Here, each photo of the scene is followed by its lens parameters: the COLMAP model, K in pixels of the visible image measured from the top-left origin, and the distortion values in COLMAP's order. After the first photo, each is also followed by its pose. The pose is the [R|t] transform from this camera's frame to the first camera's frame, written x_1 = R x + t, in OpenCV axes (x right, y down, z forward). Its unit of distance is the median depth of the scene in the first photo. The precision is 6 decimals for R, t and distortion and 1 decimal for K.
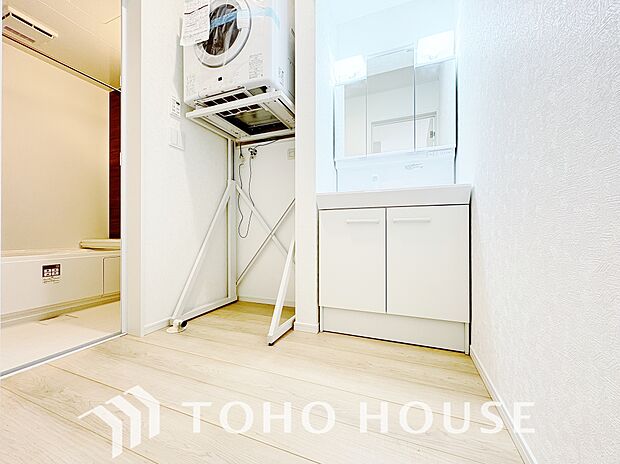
lens RADIAL K [[248.0, 0, 311.0], [0, 248.0, 232.8], [0, 0, 1]] dist [-0.000699, 0.000590]
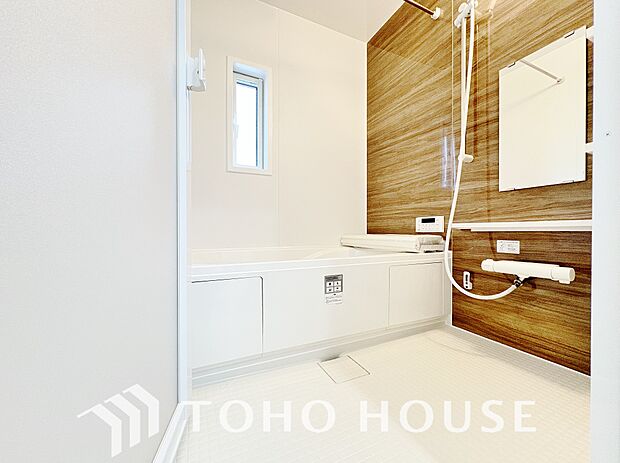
lens RADIAL K [[248.0, 0, 307.5], [0, 248.0, 231.3], [0, 0, 1]] dist [-0.000699, 0.000590]
pose [[0.735334, 0.006255, -0.677676, -0.490078], [-0.004109, 0.999980, 0.004771, 0.013606], [0.677693, -0.000723, 0.735345, 0.364419]]
